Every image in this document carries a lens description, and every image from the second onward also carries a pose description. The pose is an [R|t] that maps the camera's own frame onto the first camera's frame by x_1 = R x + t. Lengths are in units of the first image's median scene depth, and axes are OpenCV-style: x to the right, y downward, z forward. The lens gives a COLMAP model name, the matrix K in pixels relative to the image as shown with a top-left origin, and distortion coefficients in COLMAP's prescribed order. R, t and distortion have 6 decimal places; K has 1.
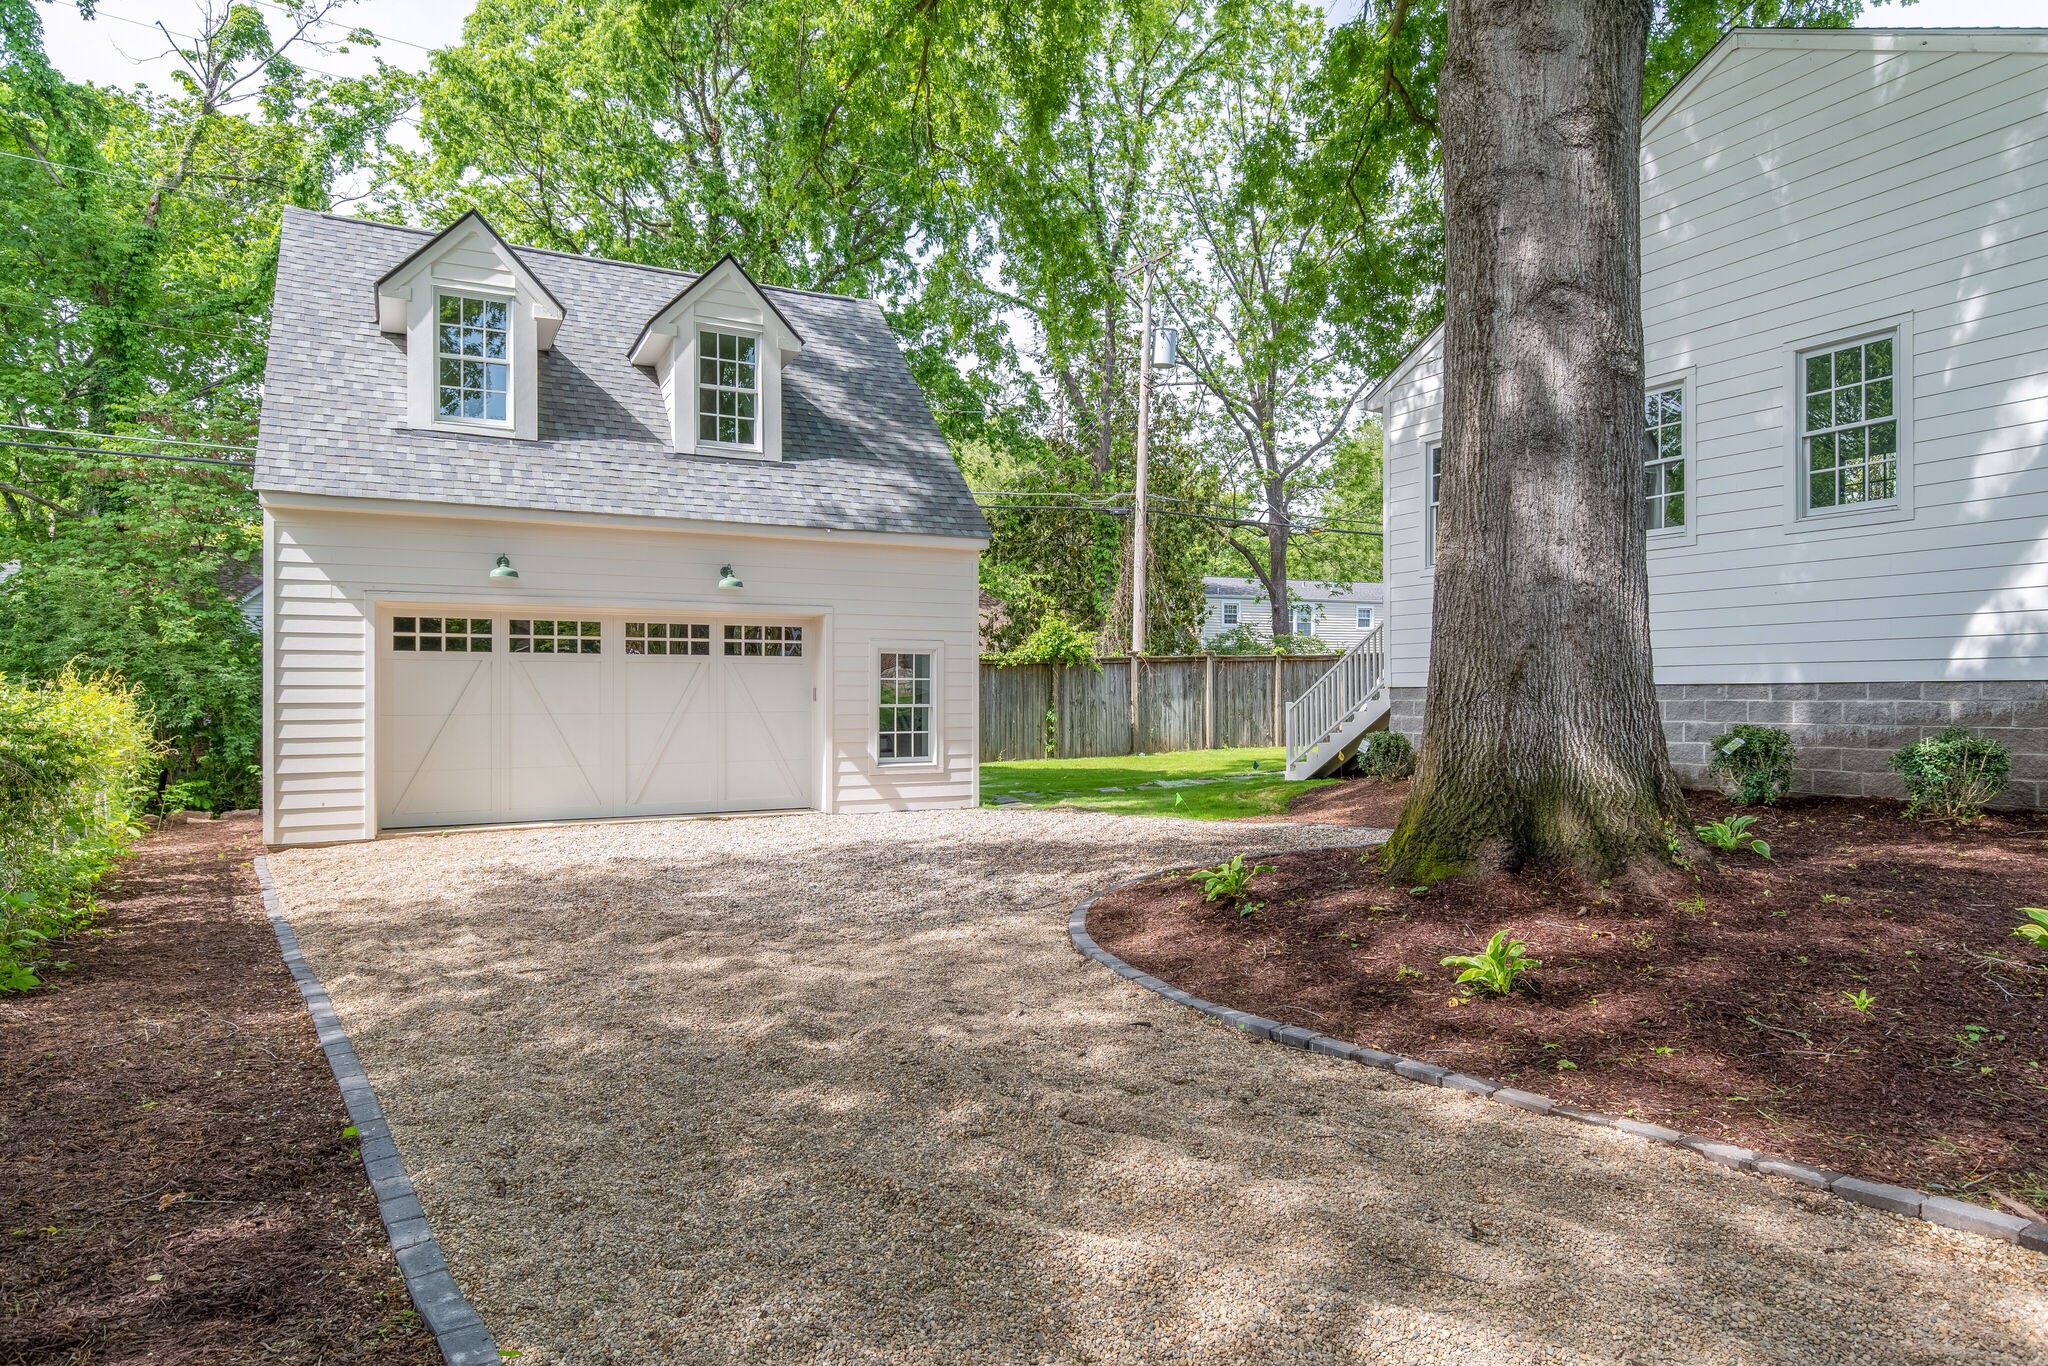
lens RADIAL K [[1138.3, 0, 1025.4], [0, 1138.3, 679.5], [0, 0, 1]] dist [-0.016660, 0.000673]
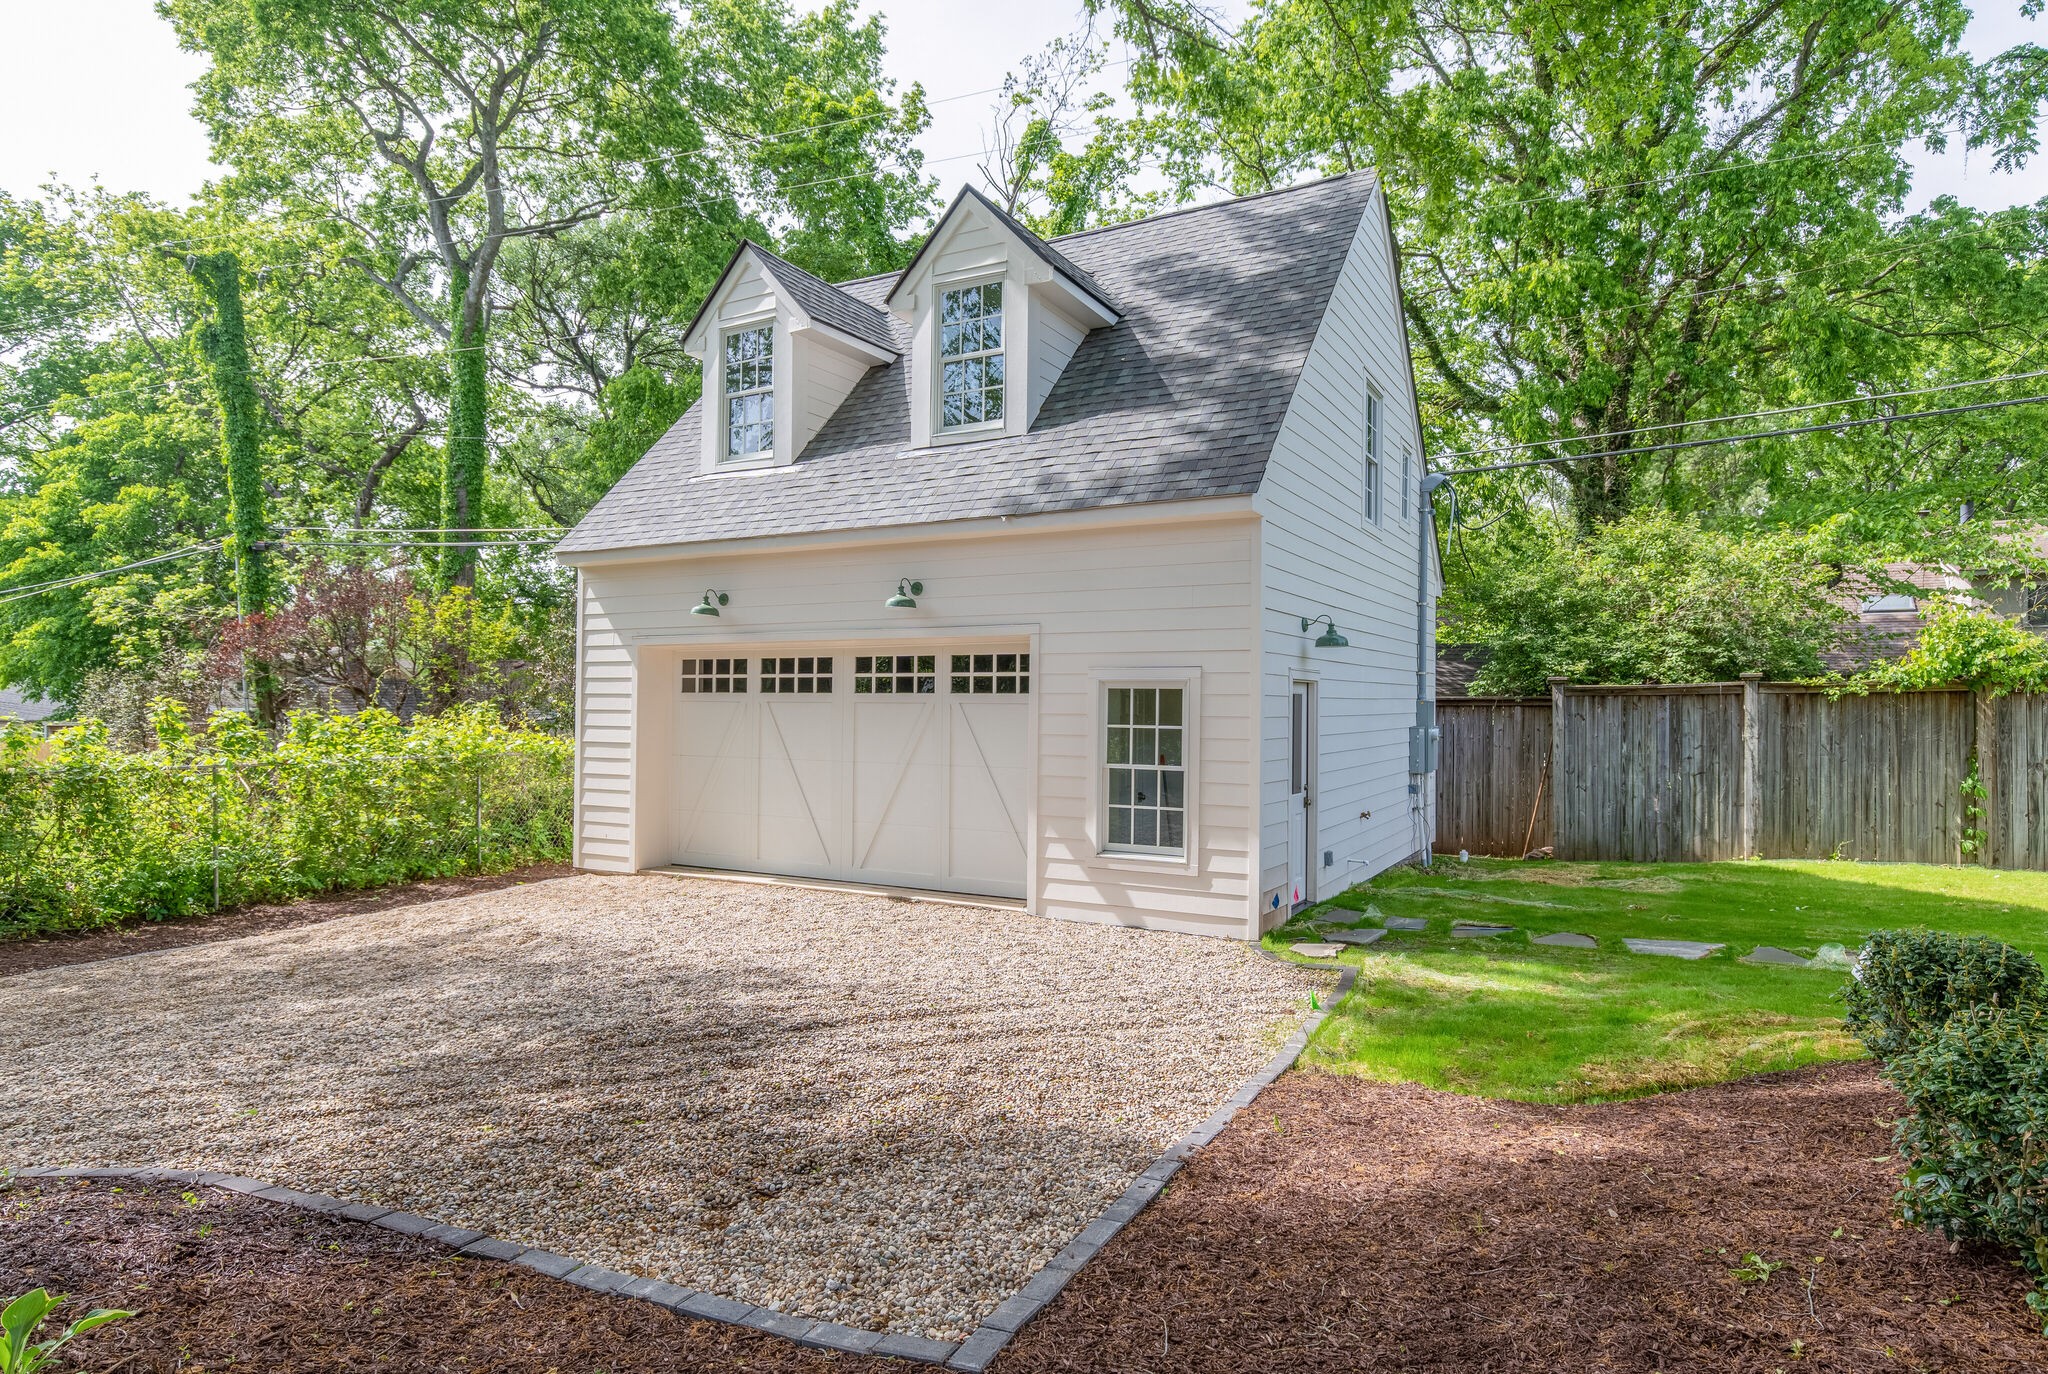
lens RADIAL K [[1138.3, 0, 1026.9], [0, 1138.3, 695.7], [0, 0, 1]] dist [-0.016660, 0.000673]
pose [[0.553076, -0.006404, -0.833106, 0.409585], [-0.001072, 0.999964, -0.008399, -0.012634], [0.833130, 0.005538, 0.553049, 0.592336]]
